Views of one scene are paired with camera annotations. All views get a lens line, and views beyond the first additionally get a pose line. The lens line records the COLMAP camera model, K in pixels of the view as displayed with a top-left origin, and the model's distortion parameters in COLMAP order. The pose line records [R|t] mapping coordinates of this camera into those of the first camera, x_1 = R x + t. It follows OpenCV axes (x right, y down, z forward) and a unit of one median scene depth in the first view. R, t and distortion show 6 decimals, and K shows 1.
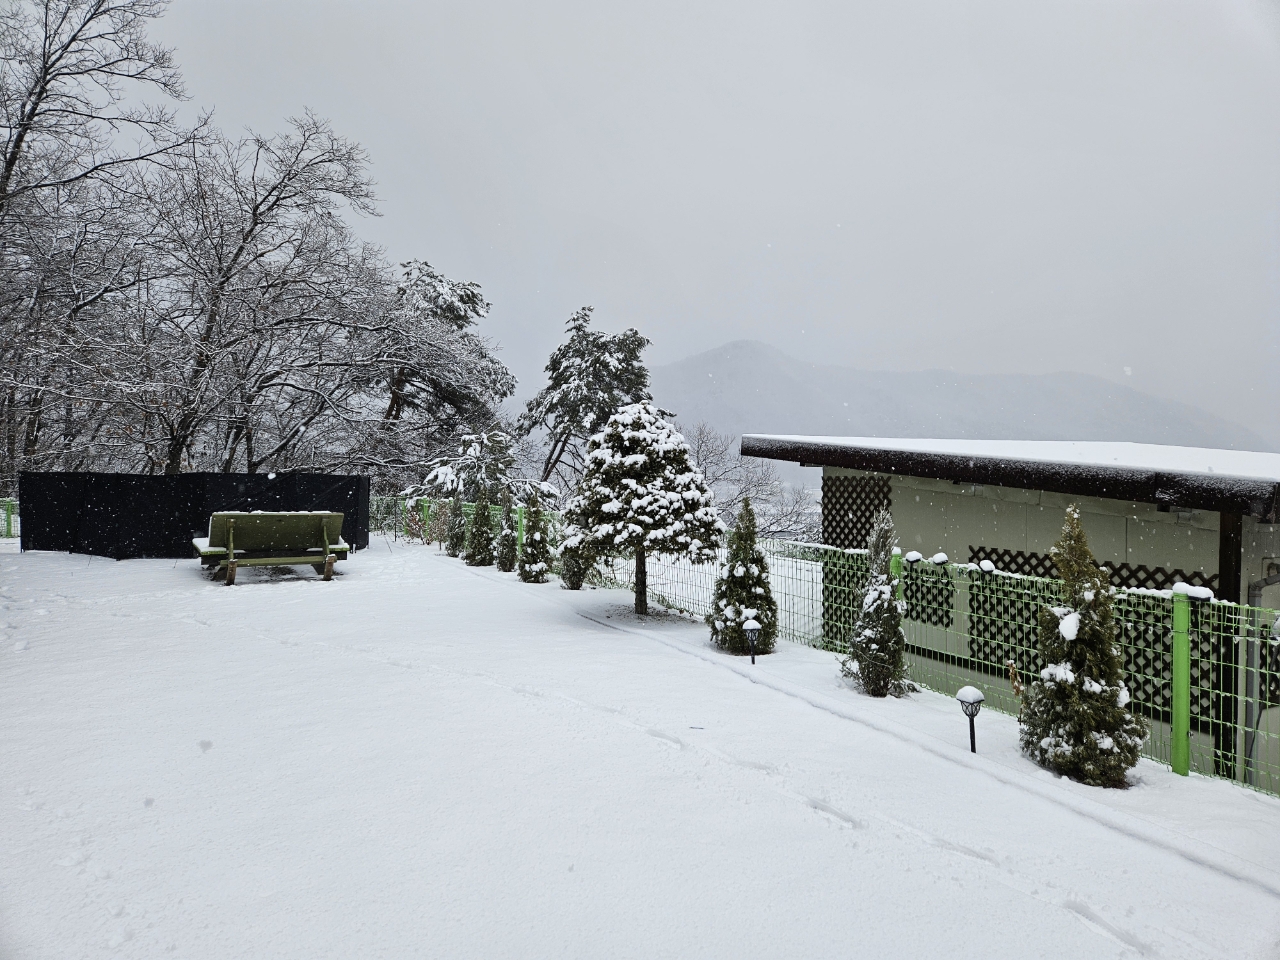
lens RADIAL K [[854.7, 0, 646.8], [0, 854.7, 476.7], [0, 0, 1]] dist [0.058762, -0.023619]
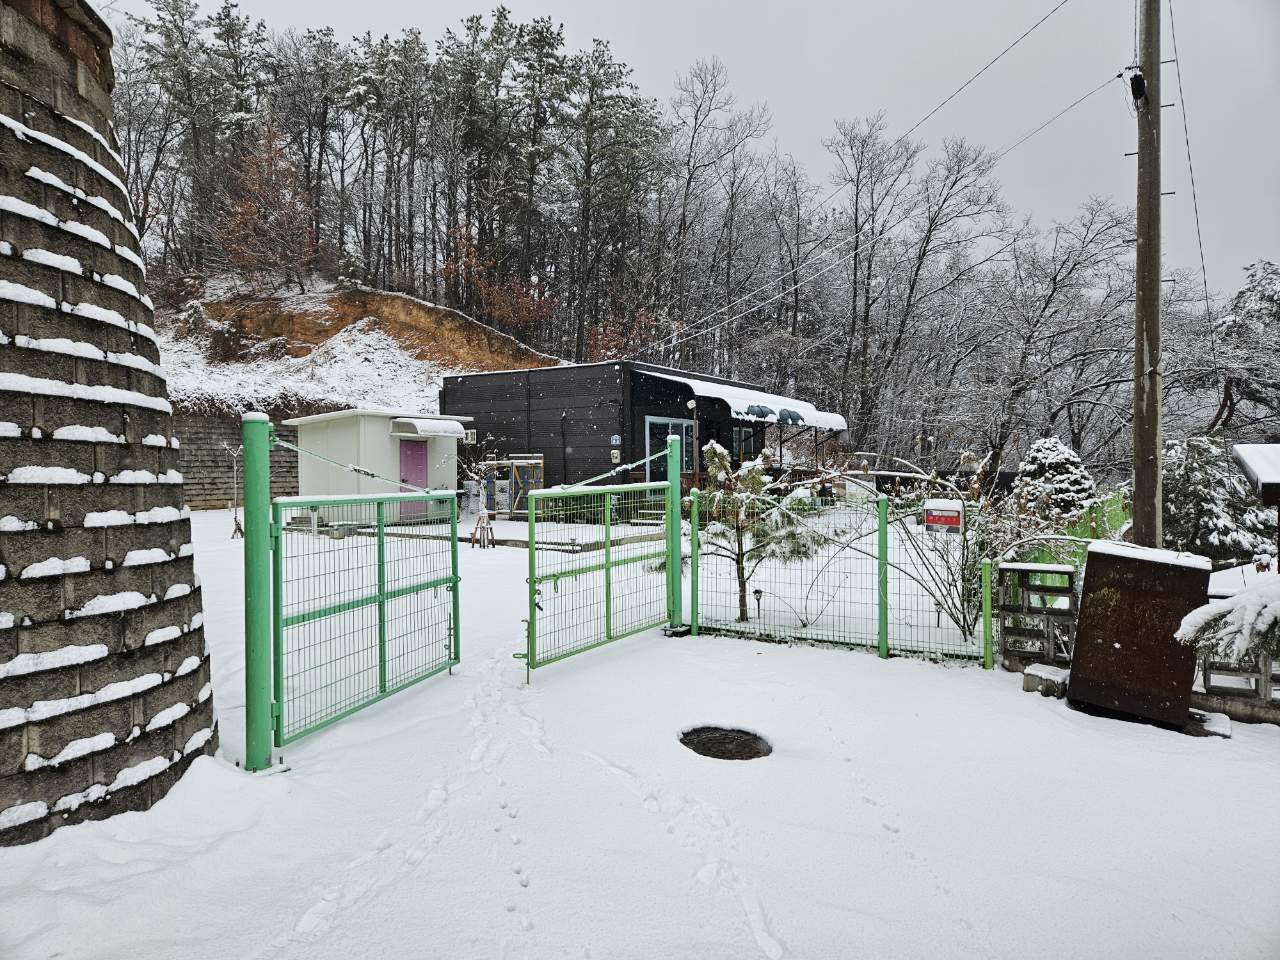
lens RADIAL K [[854.7, 0, 645.6], [0, 854.7, 474.5], [0, 0, 1]] dist [0.058762, -0.023619]
pose [[0.504757, 0.007134, -0.863232, 1.286108], [0.000558, 0.999963, 0.008591, -0.021854], [0.863261, -0.004818, 0.504734, -0.821643]]
